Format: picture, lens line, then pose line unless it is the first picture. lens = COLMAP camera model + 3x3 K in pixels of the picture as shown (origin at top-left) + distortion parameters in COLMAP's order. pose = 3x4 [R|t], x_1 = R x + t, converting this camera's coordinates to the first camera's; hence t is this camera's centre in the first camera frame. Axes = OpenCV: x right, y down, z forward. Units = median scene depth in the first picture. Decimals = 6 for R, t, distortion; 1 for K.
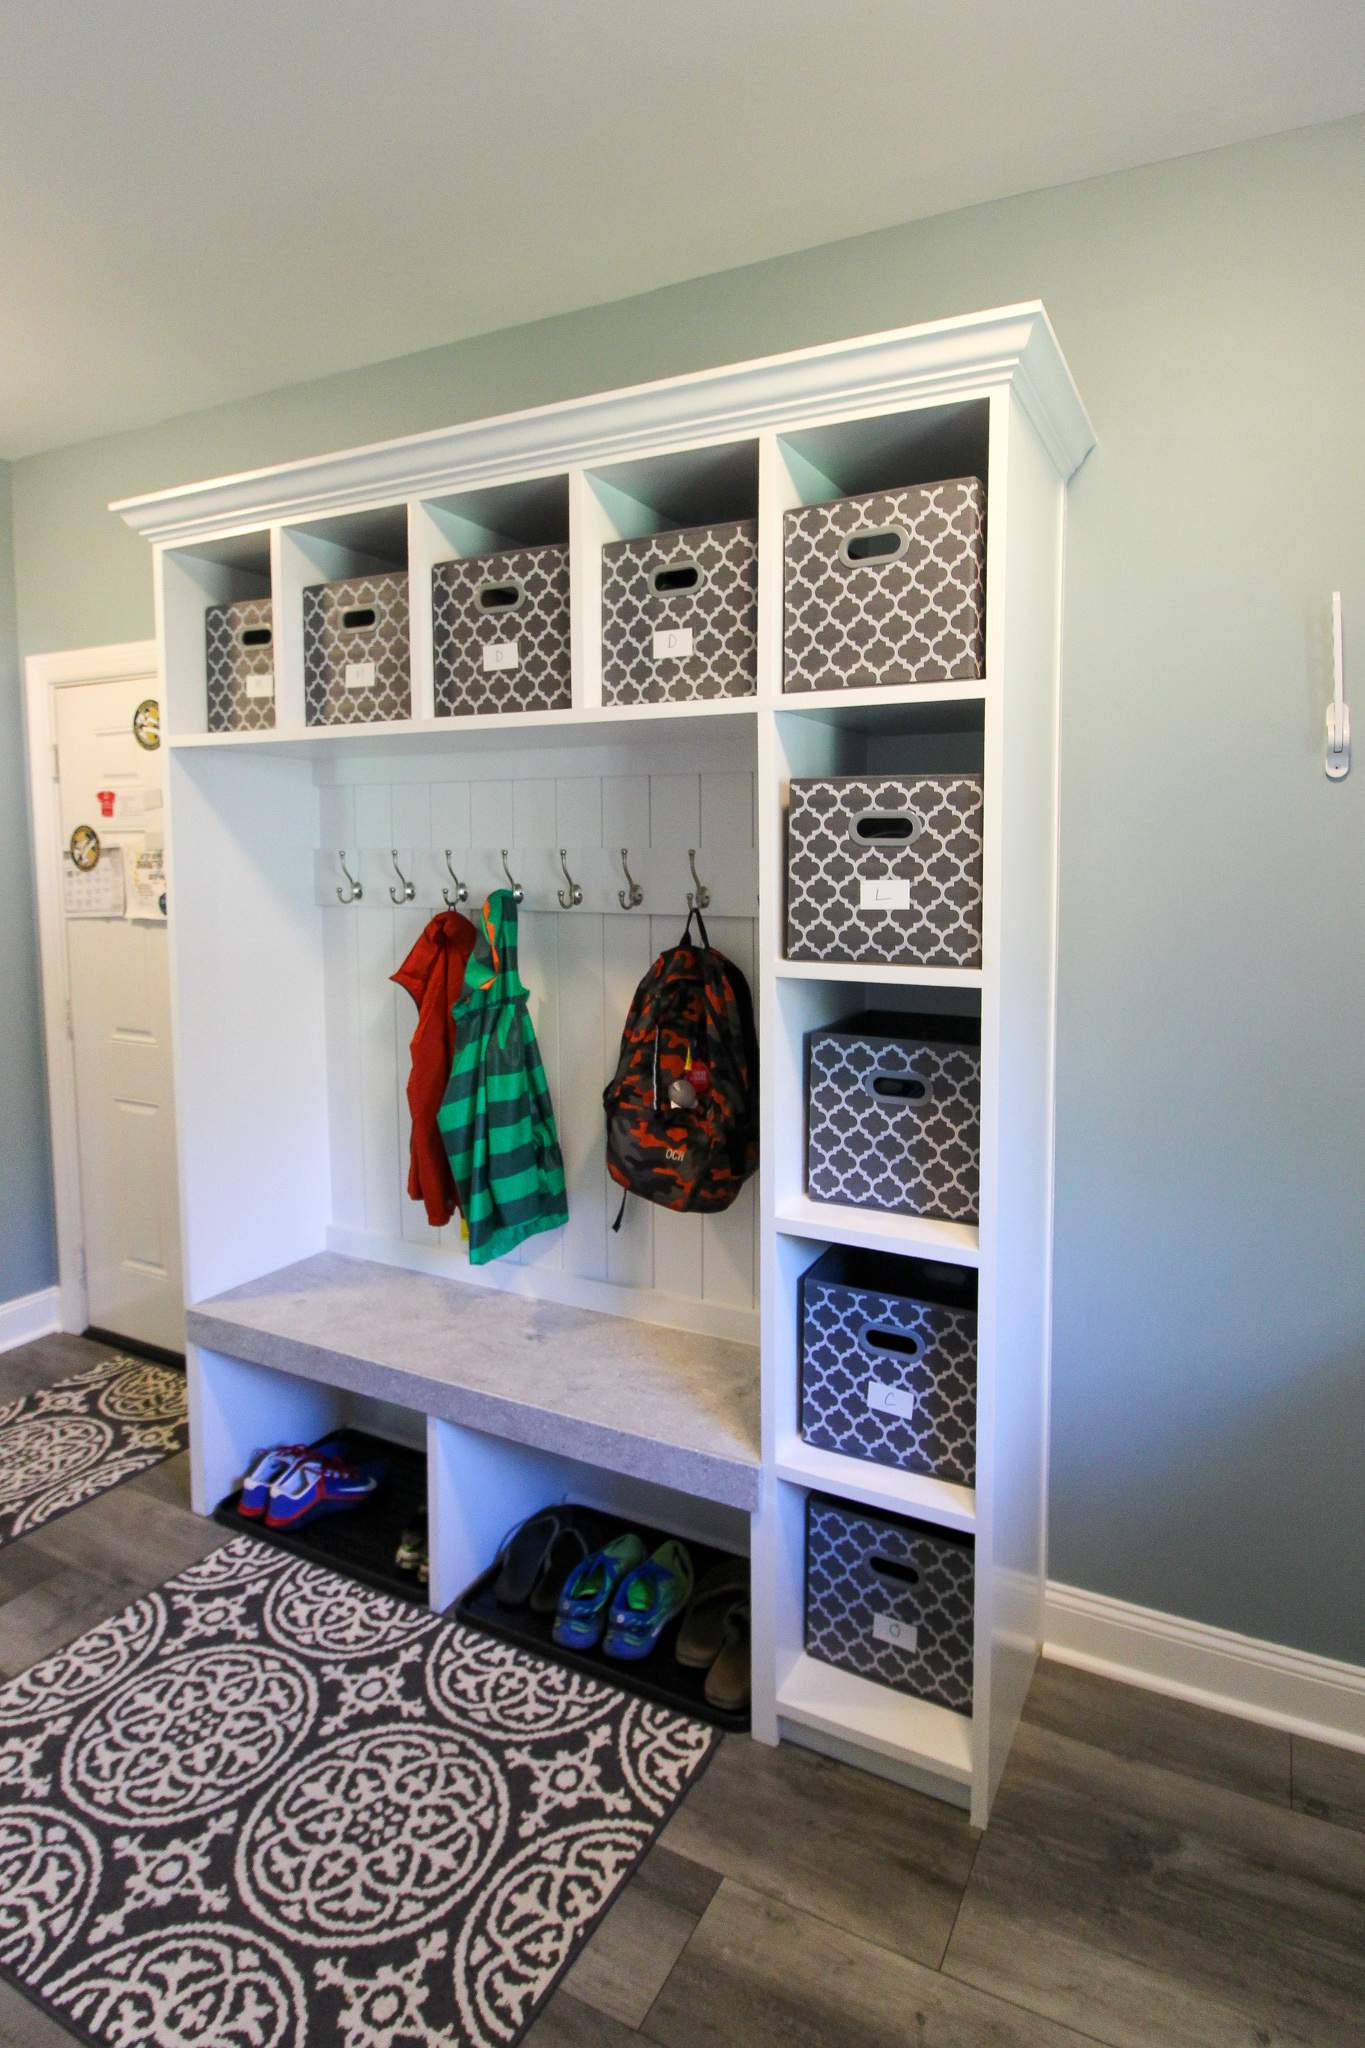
lens RADIAL K [[1006.2, 0, 870.0], [0, 1006.2, 960.4], [0, 0, 1]] dist [0.000412, -0.005328]
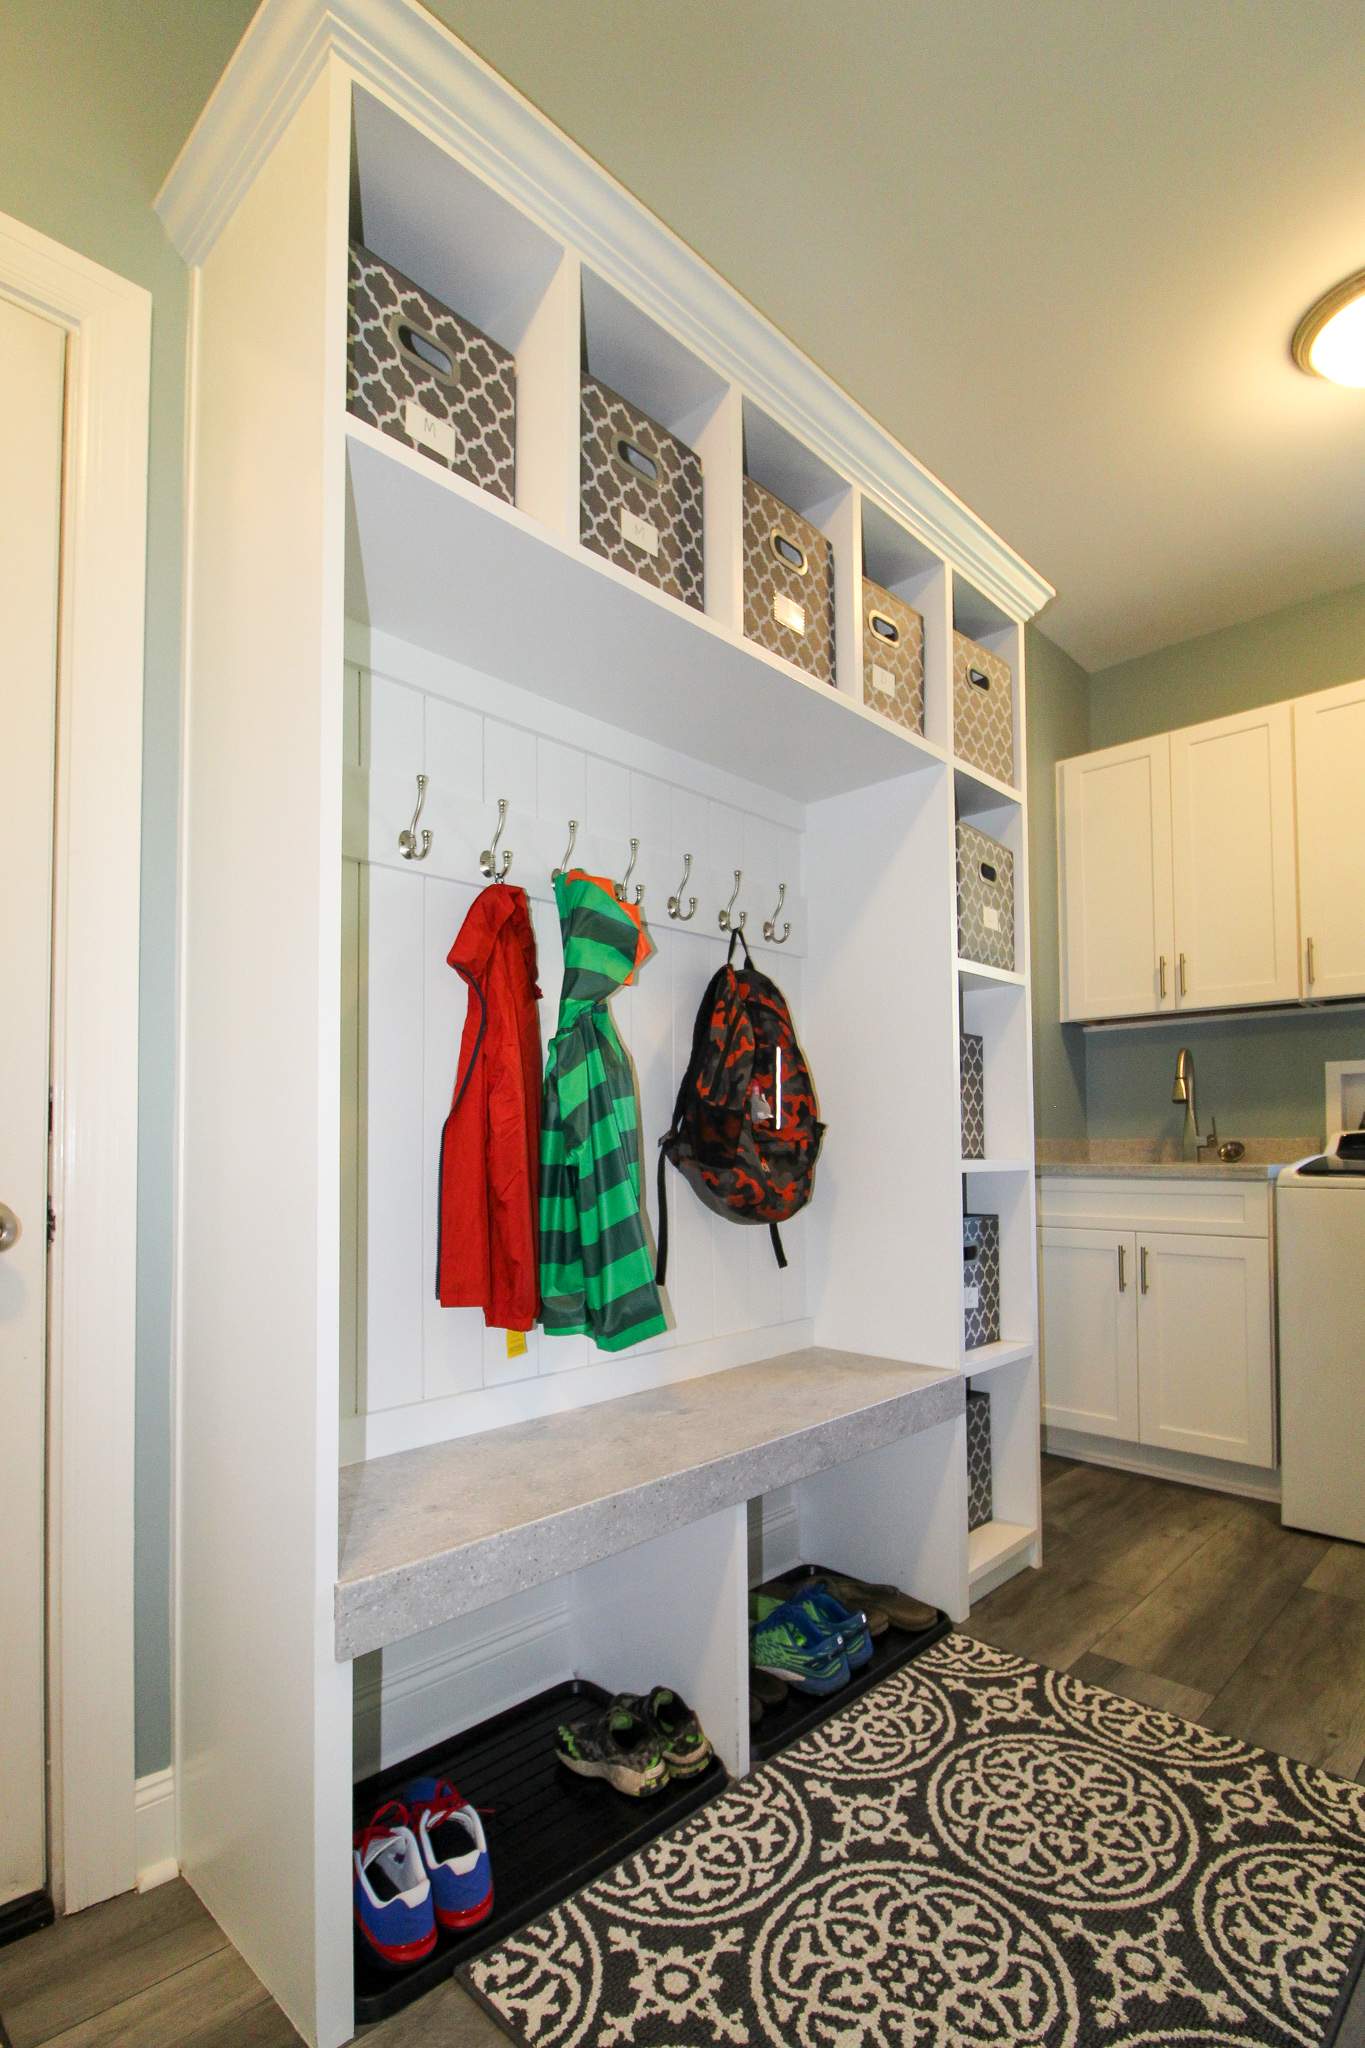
lens RADIAL K [[1006.2, 0, 652.4], [0, 1006.2, 1119.8], [0, 0, 1]] dist [0.000412, -0.005328]
pose [[0.378255, -0.005619, 0.925684, -1.315012], [0.099368, 0.994450, -0.034568, 0.195786], [-0.920353, 0.105059, 0.376714, 0.819036]]
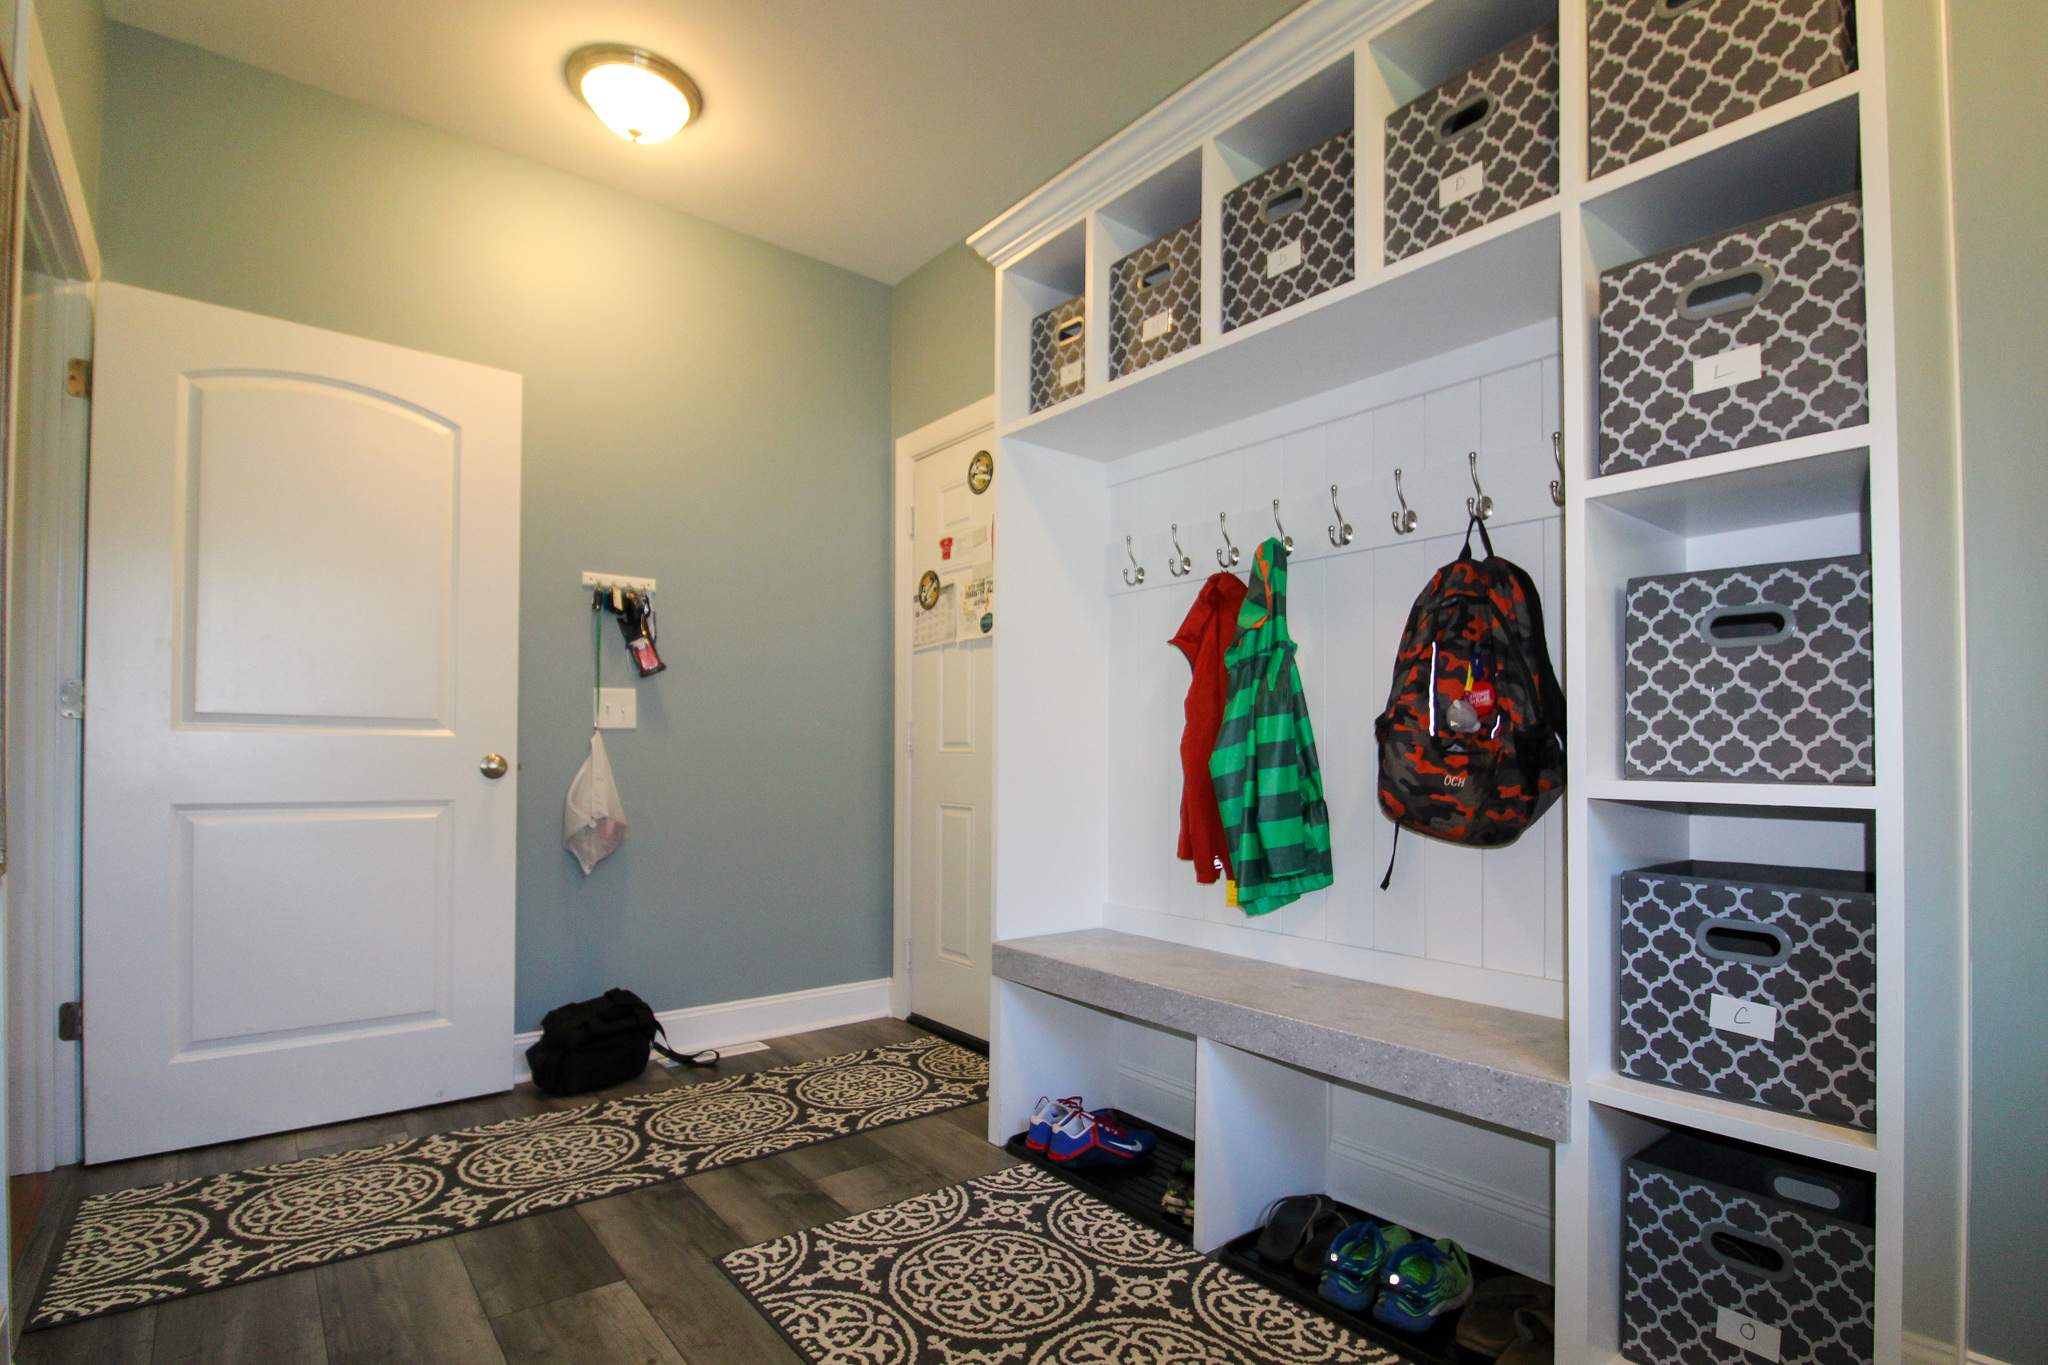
lens RADIAL K [[1034.0, 0, 1134.2], [0, 1034.0, 779.9], [0, 0, 1]] dist [-0.021247, -0.001571]
pose [[0.903241, -0.013744, -0.428915, -0.062427], [-0.026192, 0.995858, -0.087068, 0.319914], [0.428335, 0.089877, 0.899139, 0.038048]]
